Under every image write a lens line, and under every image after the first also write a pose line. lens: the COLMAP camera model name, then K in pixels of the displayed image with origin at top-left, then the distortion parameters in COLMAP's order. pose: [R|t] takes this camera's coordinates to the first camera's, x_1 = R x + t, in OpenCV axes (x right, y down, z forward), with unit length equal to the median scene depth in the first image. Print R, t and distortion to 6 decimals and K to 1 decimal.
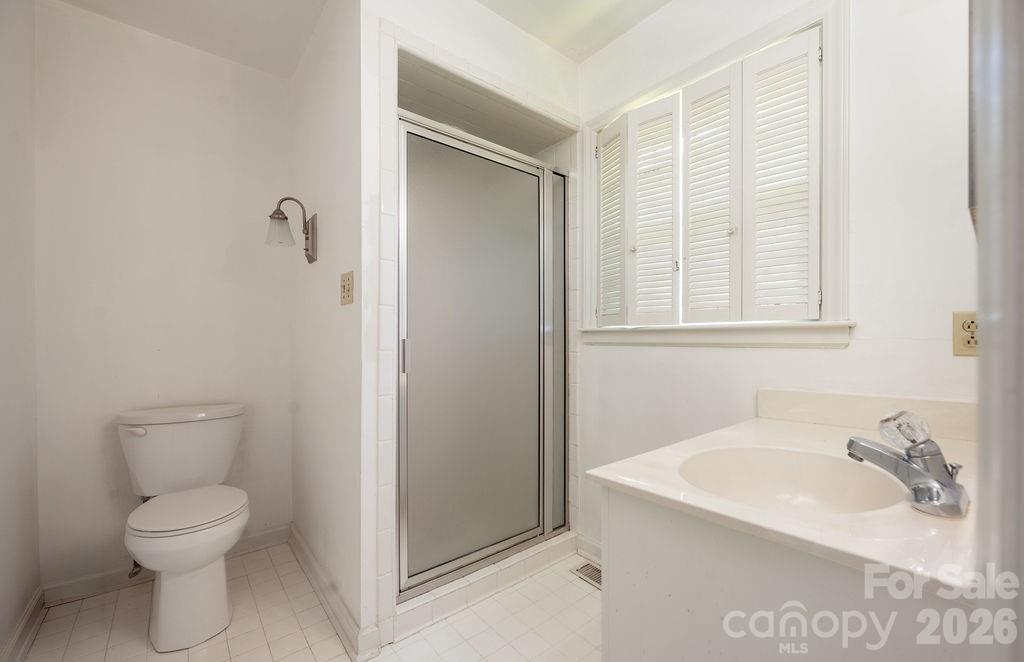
lens RADIAL K [[420.4, 0, 509.9], [0, 420.4, 339.9], [0, 0, 1]] dist [0.000090, -0.000006]
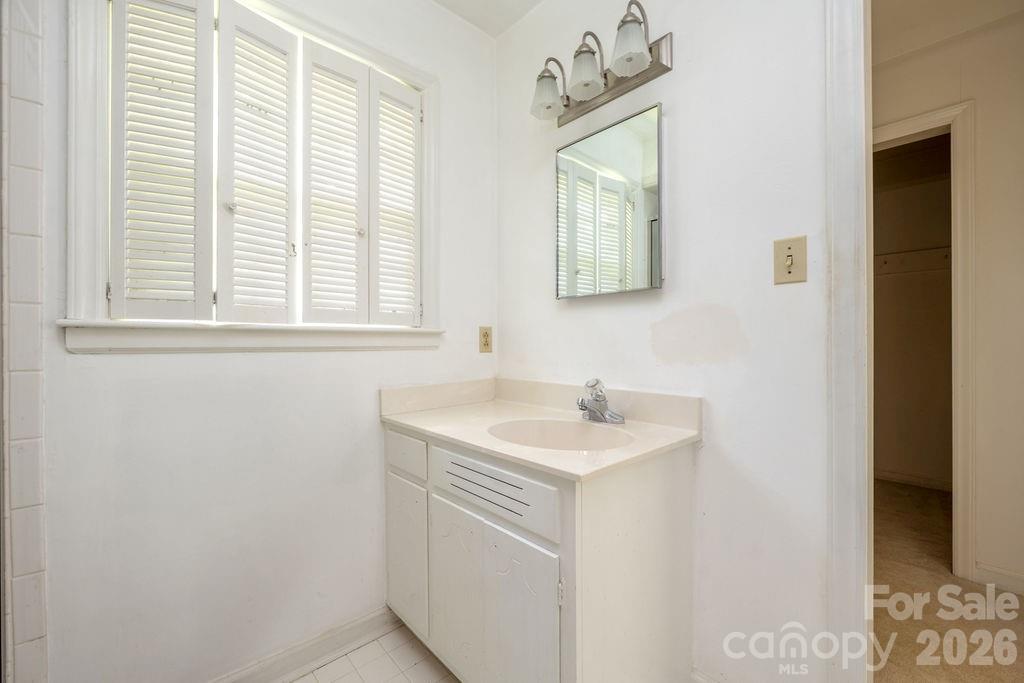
lens RADIAL K [[419.9, 0, 508.5], [0, 419.9, 339.7], [0, 0, 1]] dist [-0.003105, -0.000248]
pose [[-0.037180, 0.010767, 0.999251, -0.410184], [0.003482, 0.999937, -0.010645, 0.003035], [-0.999303, 0.003083, -0.037215, 0.629220]]
